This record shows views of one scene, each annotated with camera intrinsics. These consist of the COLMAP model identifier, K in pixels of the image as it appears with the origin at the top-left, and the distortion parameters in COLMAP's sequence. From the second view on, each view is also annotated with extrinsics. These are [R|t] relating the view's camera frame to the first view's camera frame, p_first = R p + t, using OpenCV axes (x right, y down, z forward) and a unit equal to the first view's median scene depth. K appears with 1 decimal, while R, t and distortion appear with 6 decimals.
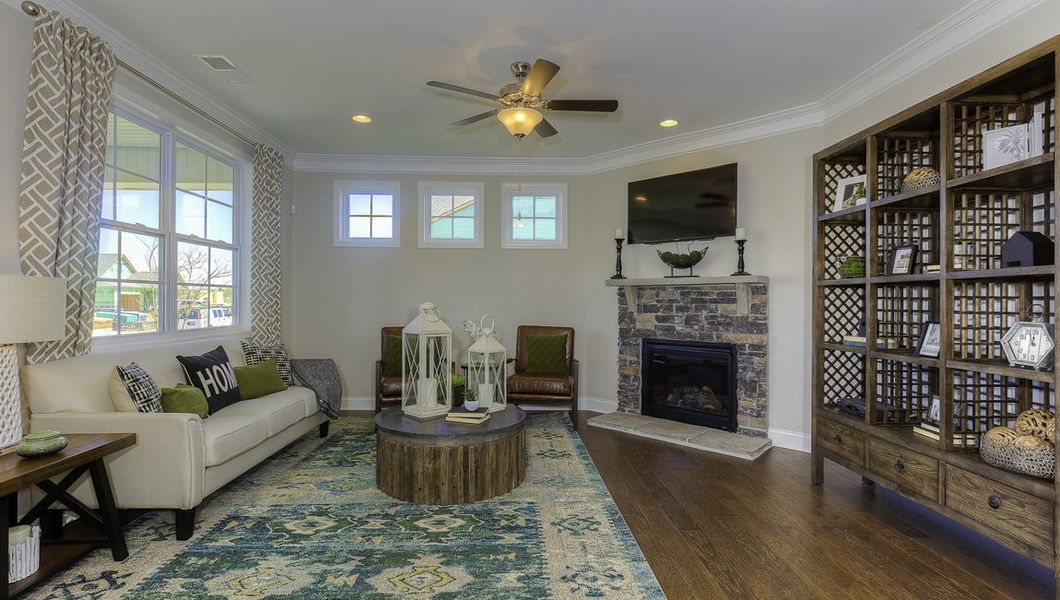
lens RADIAL K [[482.8, 0, 529.1], [0, 482.8, 290.5], [0, 0, 1]] dist [-0.003601, 0.000263]
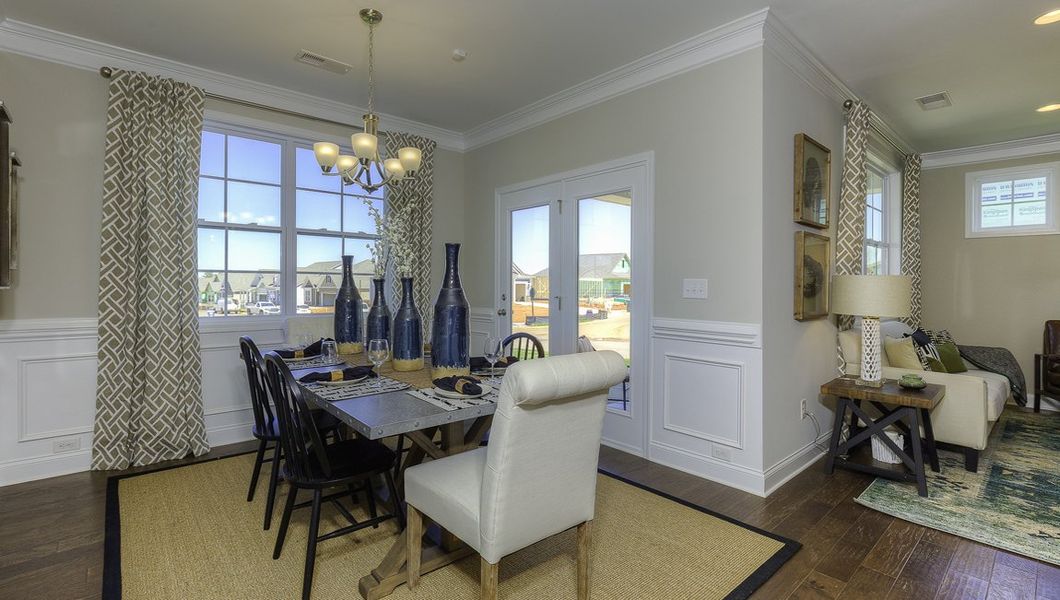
lens RADIAL K [[482.8, 0, 529.1], [0, 482.8, 290.5], [0, 0, 1]] dist [-0.003601, 0.000263]
pose [[0.646775, 0.003481, -0.762673, -0.292431], [0.012195, 0.999815, 0.014906, -0.008528], [0.762583, -0.018942, 0.646613, -0.451427]]
